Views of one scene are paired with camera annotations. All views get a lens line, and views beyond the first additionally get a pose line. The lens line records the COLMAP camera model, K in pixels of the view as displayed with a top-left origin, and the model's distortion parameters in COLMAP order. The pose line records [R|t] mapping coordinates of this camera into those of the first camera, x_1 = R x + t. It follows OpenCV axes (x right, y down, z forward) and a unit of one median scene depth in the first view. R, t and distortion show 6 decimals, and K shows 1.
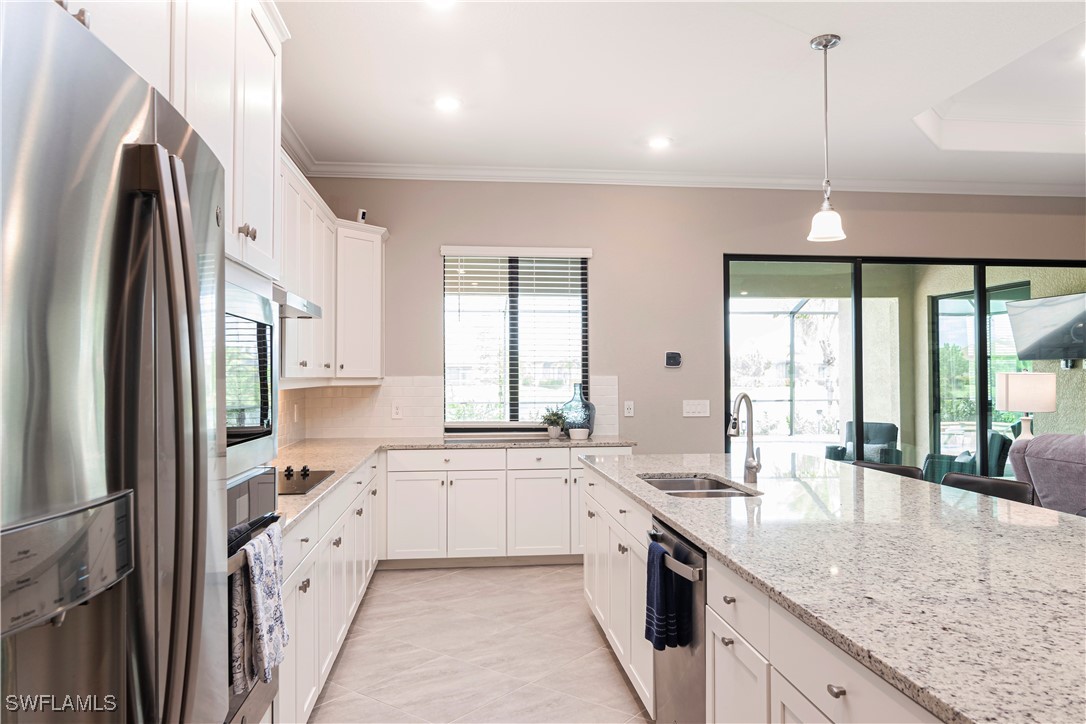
lens RADIAL K [[763.8, 0, 545.9], [0, 763.8, 363.7], [0, 0, 1]] dist [-0.012653, -0.001351]
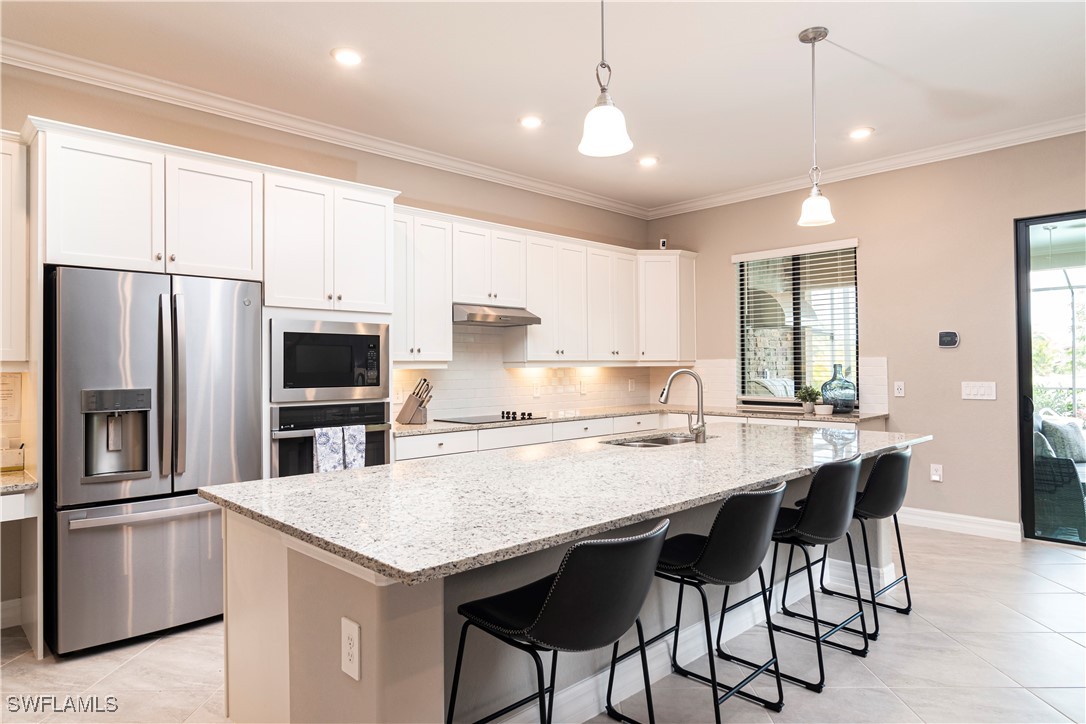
lens RADIAL K [[656.0, 0, 542.4], [0, 656.0, 361.2], [0, 0, 1]] dist [0.004129, 0.000152]
pose [[0.602928, -0.007965, -0.797756, 0.523909], [0.020179, 0.999783, 0.005269, 0.007594], [0.797540, -0.019275, 0.602958, 0.090943]]
